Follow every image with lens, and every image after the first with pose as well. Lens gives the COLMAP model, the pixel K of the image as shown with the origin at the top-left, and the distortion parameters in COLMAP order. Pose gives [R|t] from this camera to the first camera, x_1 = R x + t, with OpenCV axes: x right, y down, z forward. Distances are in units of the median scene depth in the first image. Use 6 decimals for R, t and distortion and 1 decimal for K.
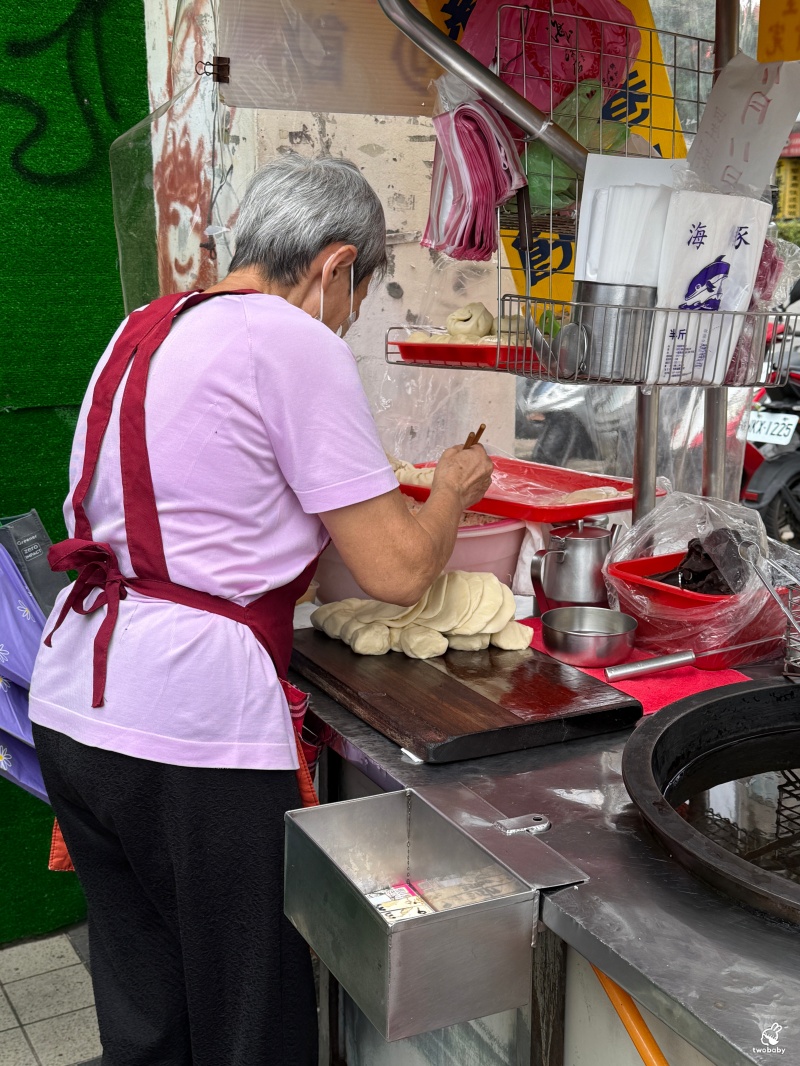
lens RADIAL K [[1319.0, 0, 396.8], [0, 1319.0, 534.3], [0, 0, 1]] dist [0.114269, -0.018063]
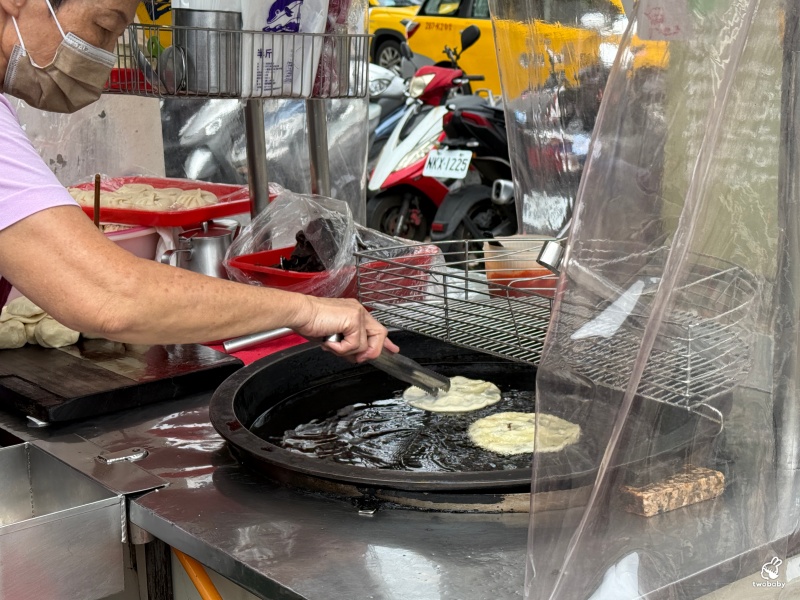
lens RADIAL K [[1264.6, 0, 400.0], [0, 1264.6, 300.0], [0, 0, 1]] dist [0.133878, -0.055829]
pose [[0.972688, -0.078837, 0.218319, 0.065681], [0.075317, 0.996861, 0.024414, 0.046639], [-0.219559, -0.007304, 0.975572, -0.116190]]
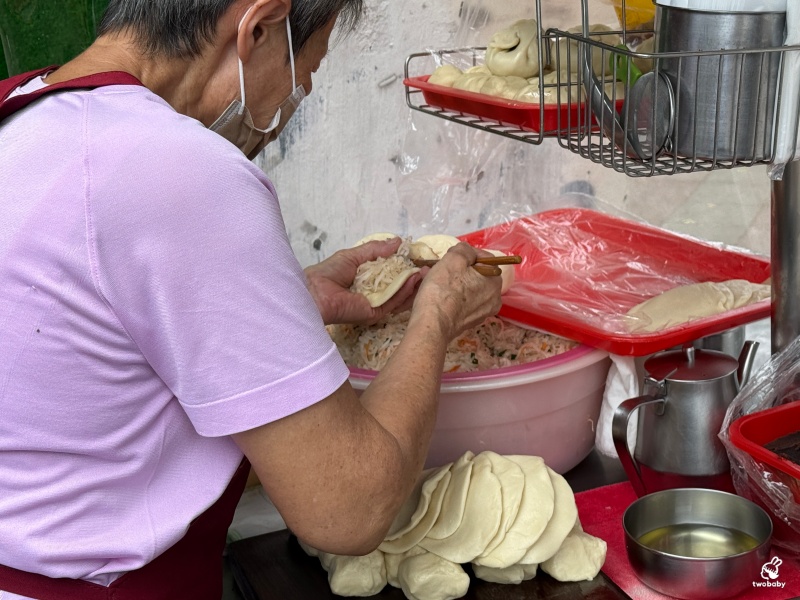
lens RADIAL K [[1571.0, 0, 400.0], [0, 1571.0, 300.0], [0, 0, 1]] dist [0.264591, 0.052058]
pose [[0.993763, -0.032620, -0.106634, 0.089362], [0.040656, 0.996423, 0.074084, -0.111661], [0.103836, -0.077958, 0.991535, 0.218704]]
